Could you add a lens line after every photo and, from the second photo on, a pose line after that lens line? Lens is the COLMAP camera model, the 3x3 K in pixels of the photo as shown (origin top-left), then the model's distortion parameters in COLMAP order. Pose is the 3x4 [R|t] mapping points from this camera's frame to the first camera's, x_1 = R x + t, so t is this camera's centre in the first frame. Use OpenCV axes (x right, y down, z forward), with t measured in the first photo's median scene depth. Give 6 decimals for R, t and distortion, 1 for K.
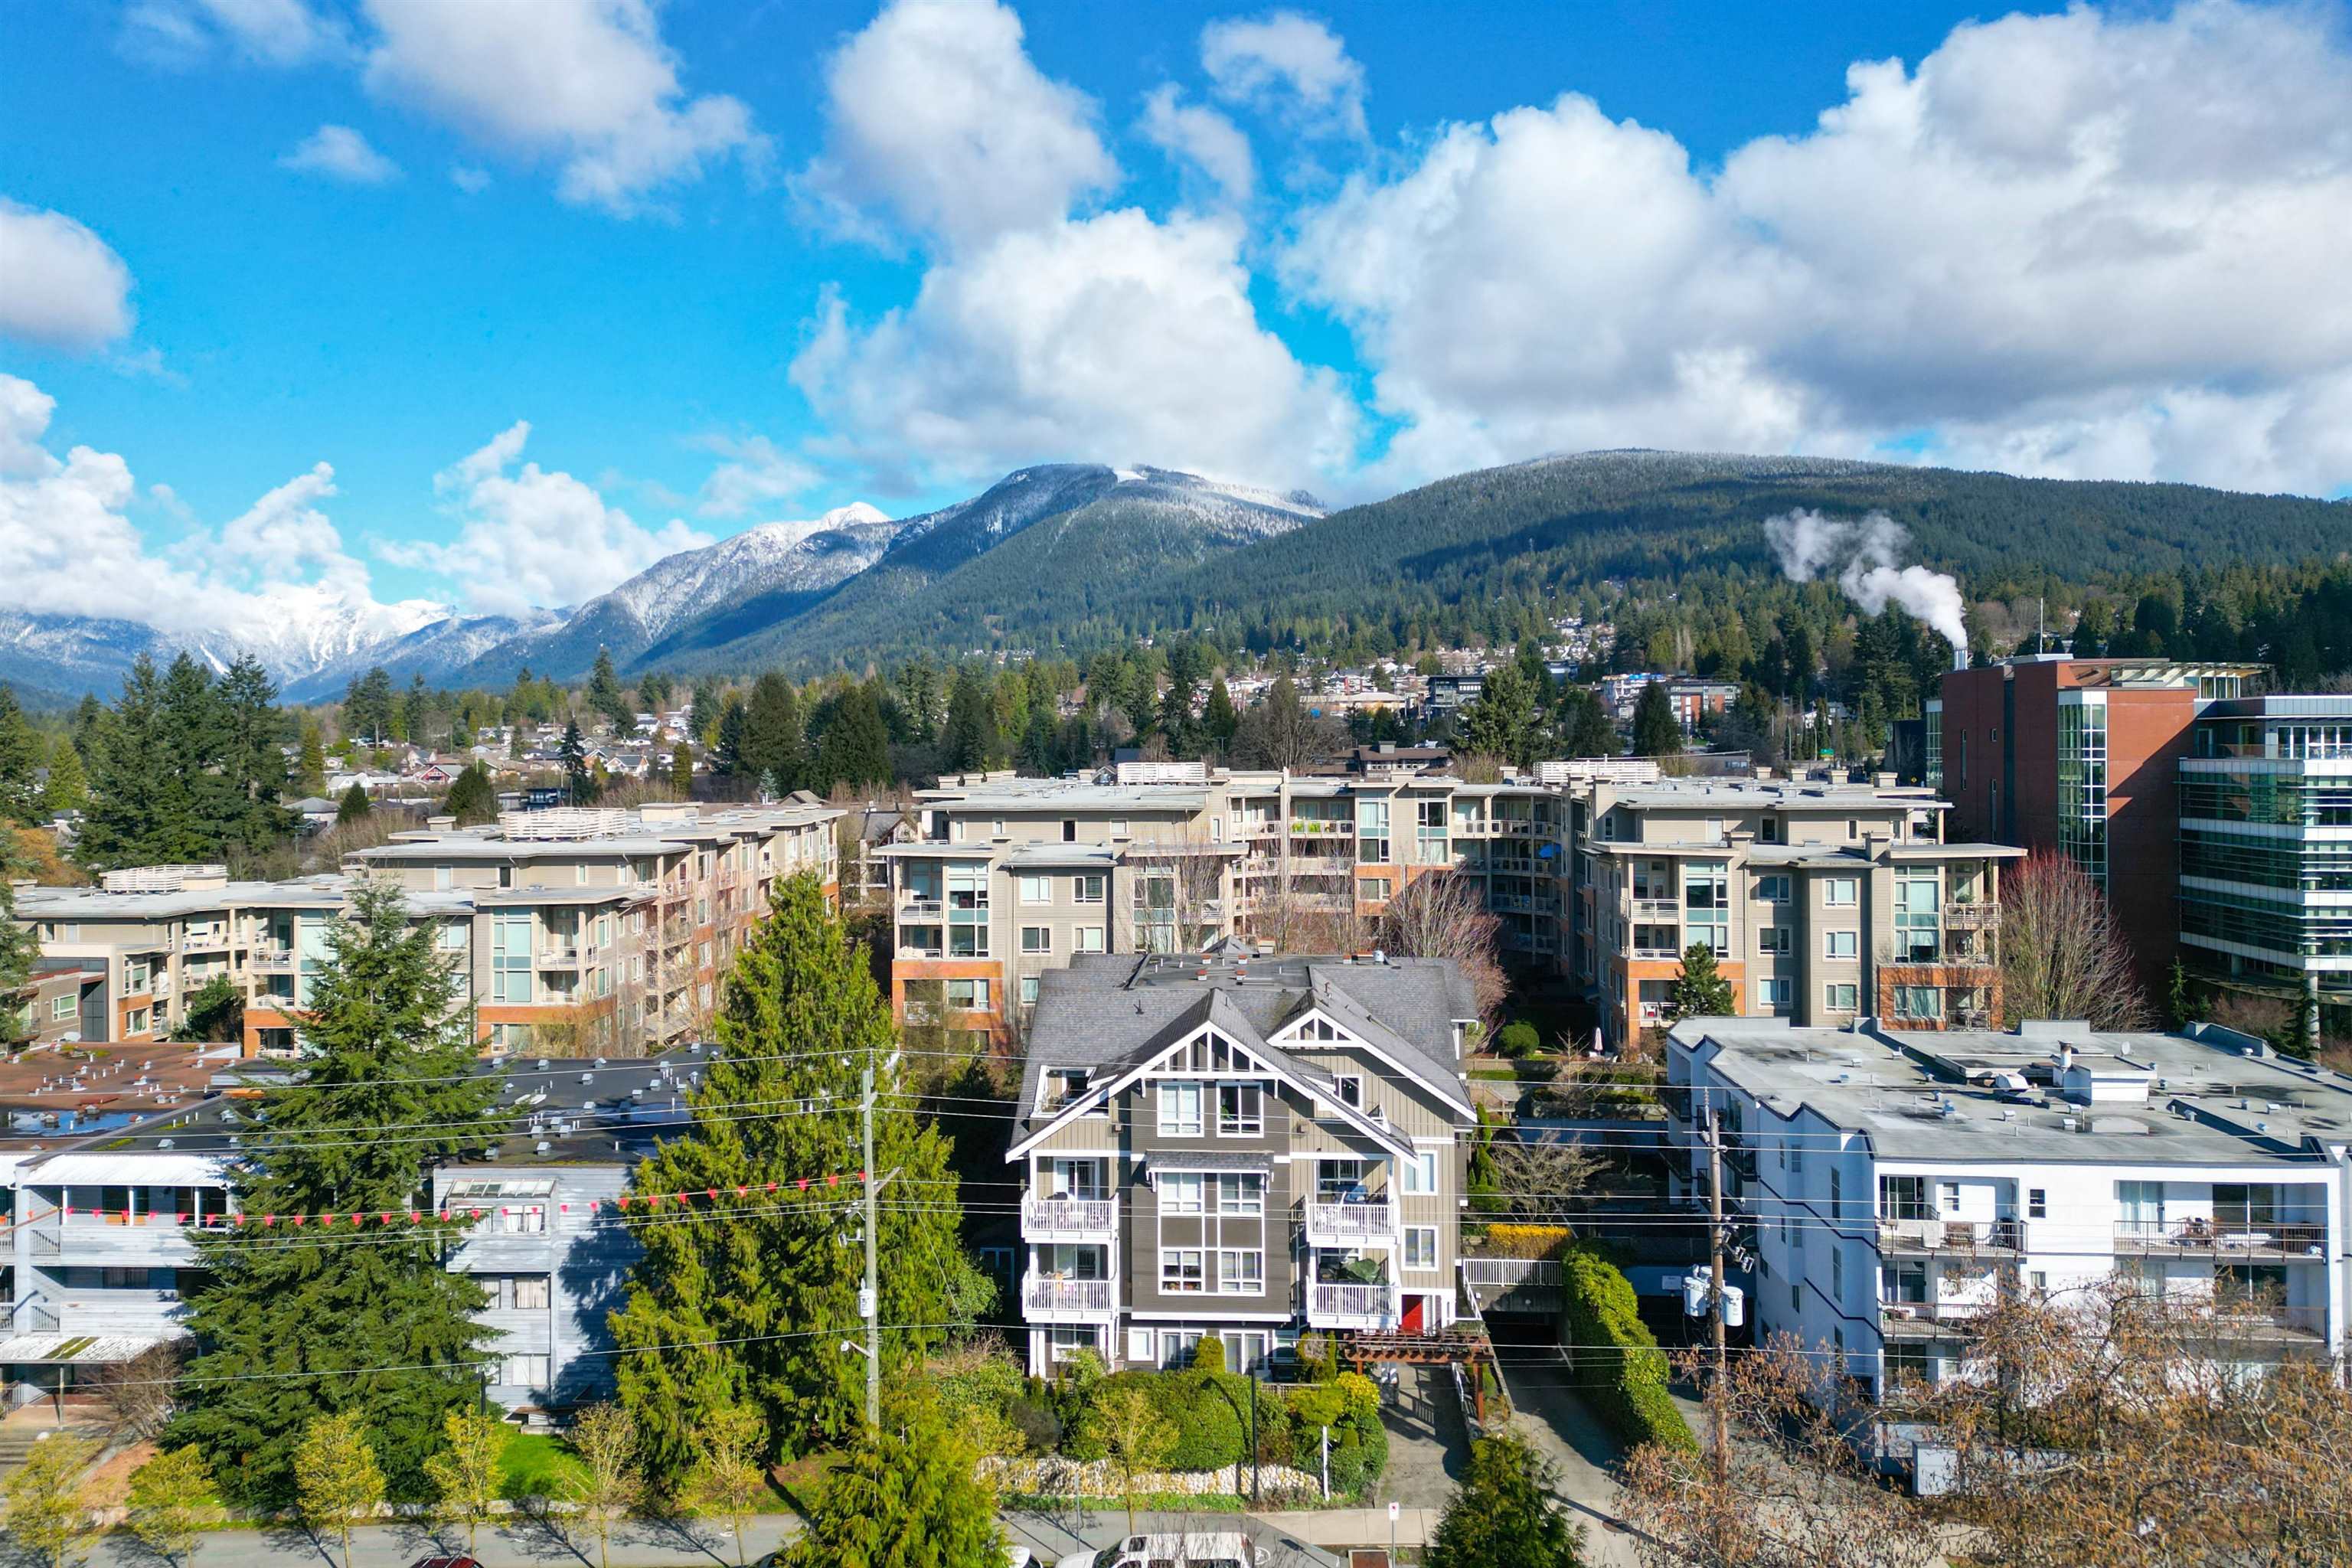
lens RADIAL K [[1622.0, 0, 1176.0], [0, 1622.0, 784.0], [0, 0, 1]] dist [0.077431, -0.087116]
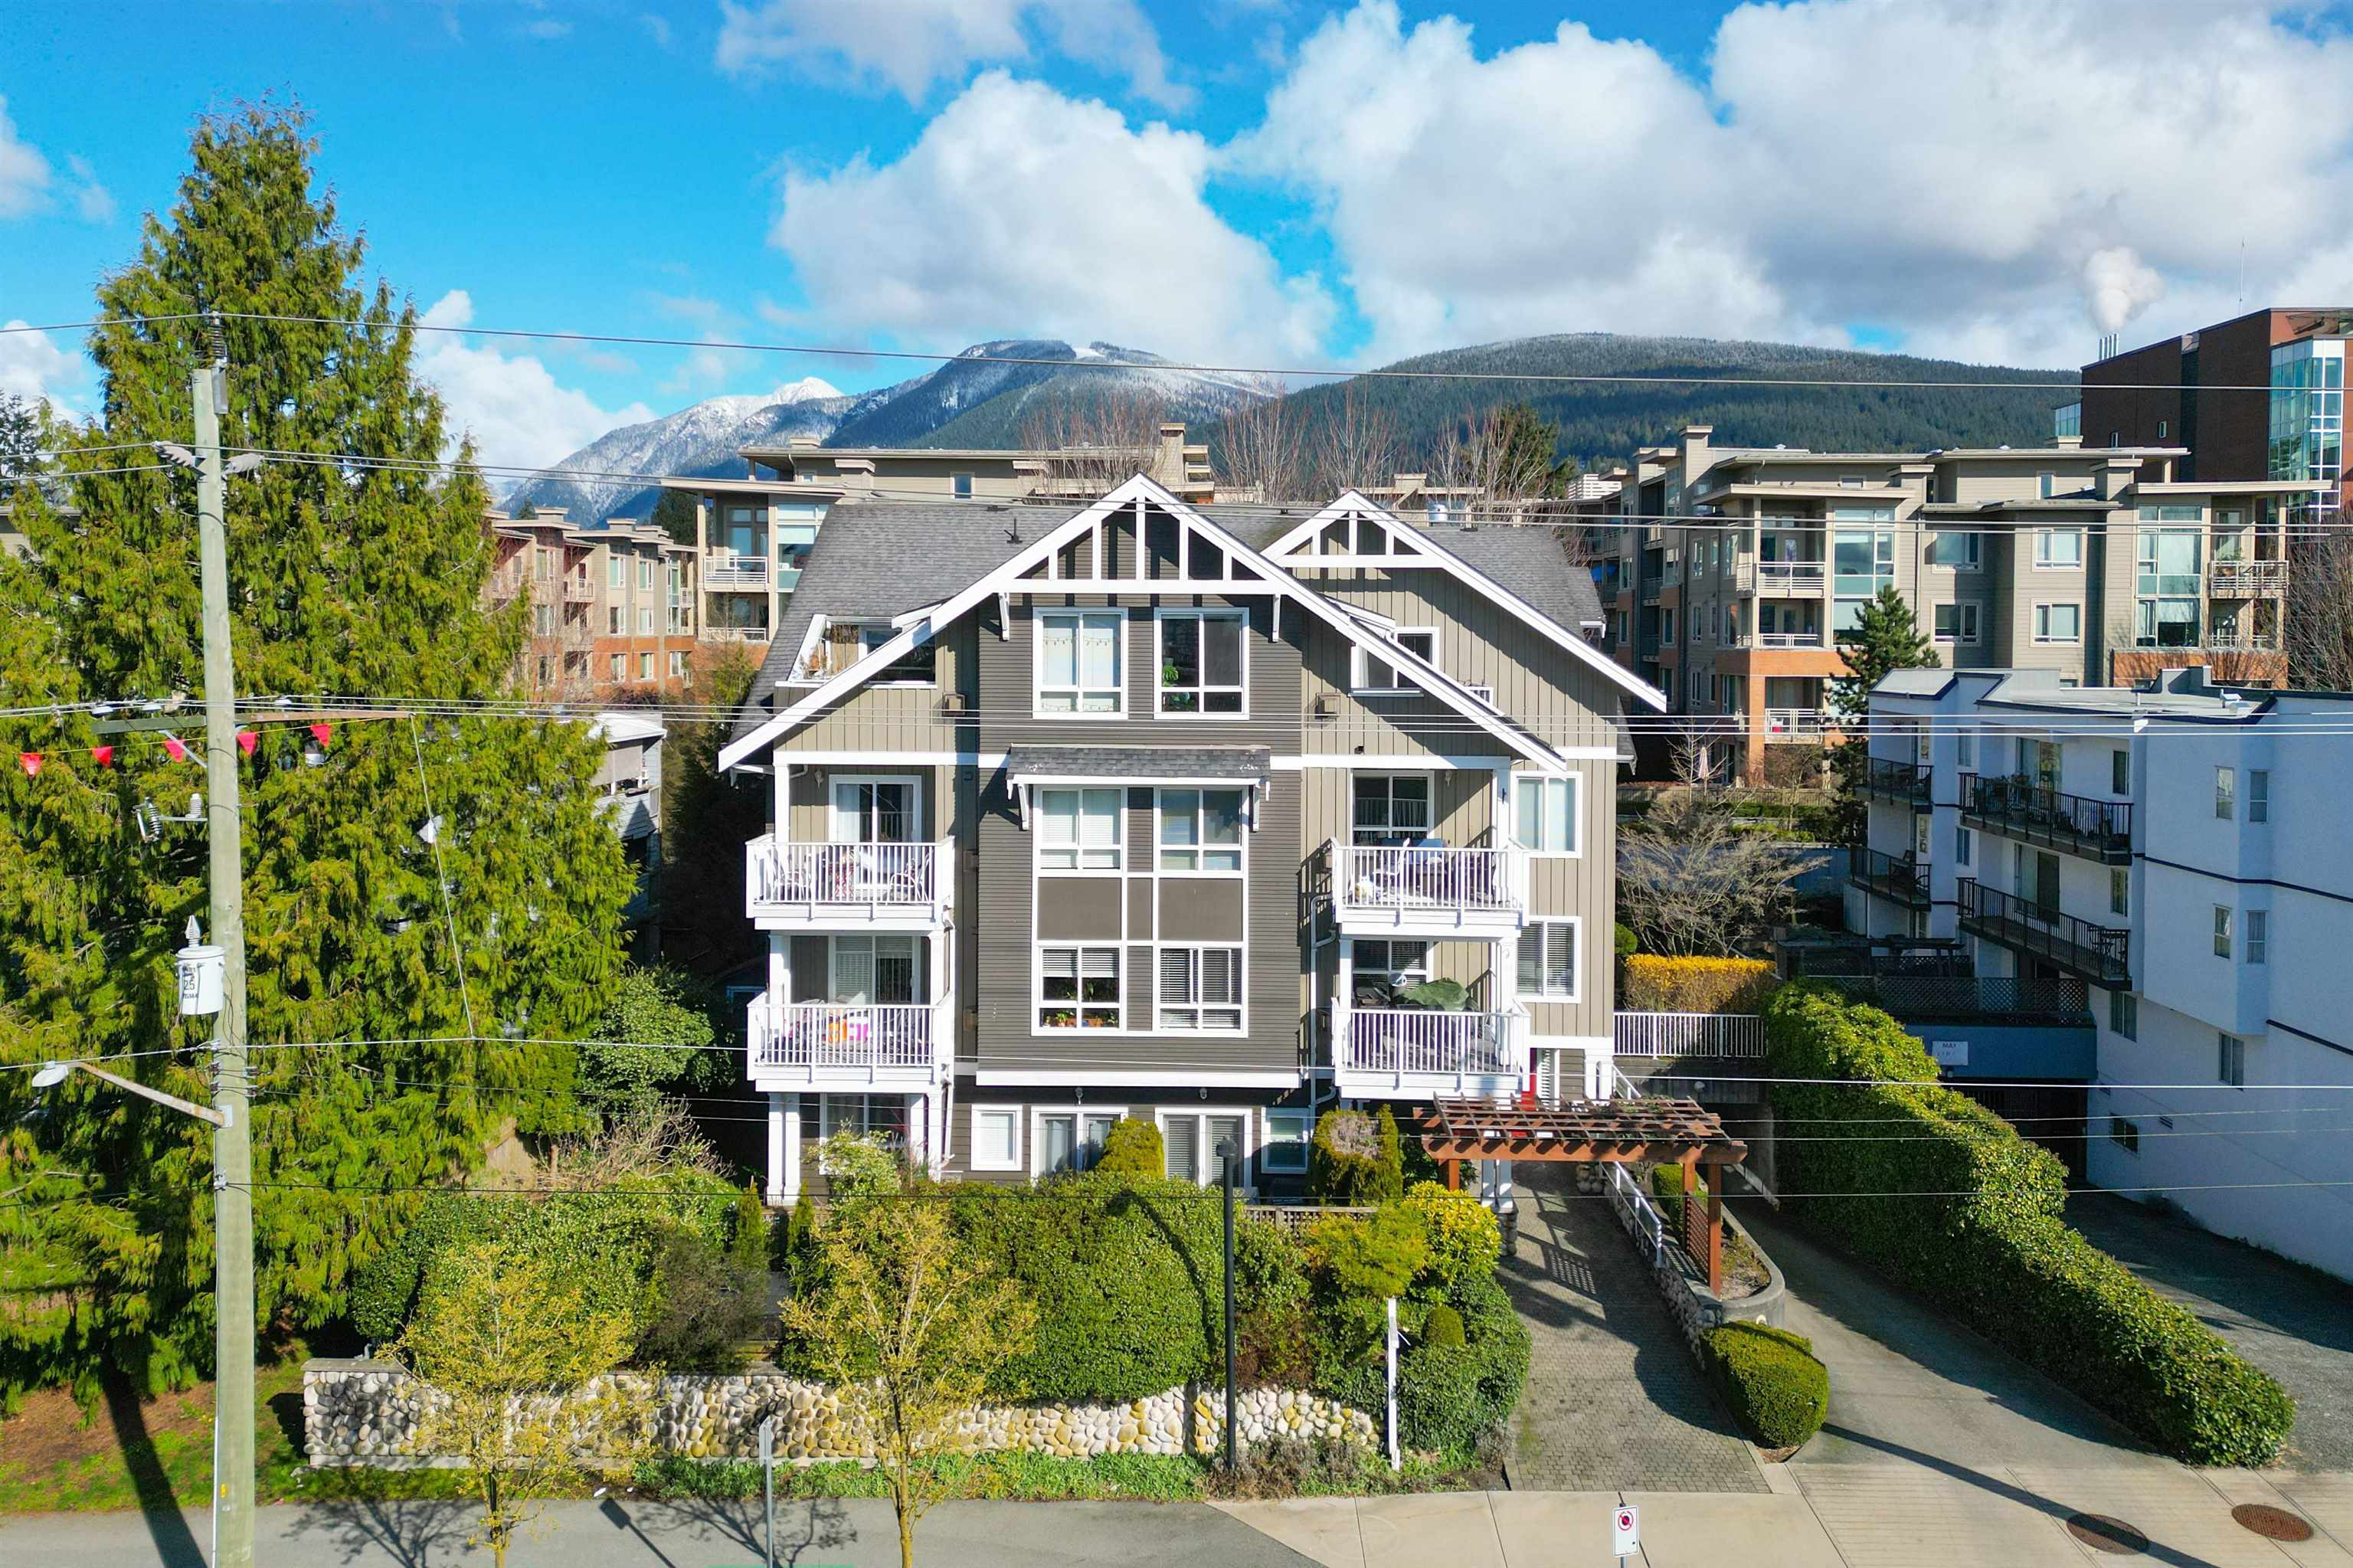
lens RADIAL K [[1624.8, 0, 1191.6], [0, 1624.8, 707.4], [0, 0, 1]] dist [0.085503, -0.087226]
pose [[0.999272, 0.010603, 0.036650, 0.018398], [-0.011445, 0.999674, 0.022833, 0.202127], [-0.036396, -0.023236, 0.999067, 0.510043]]
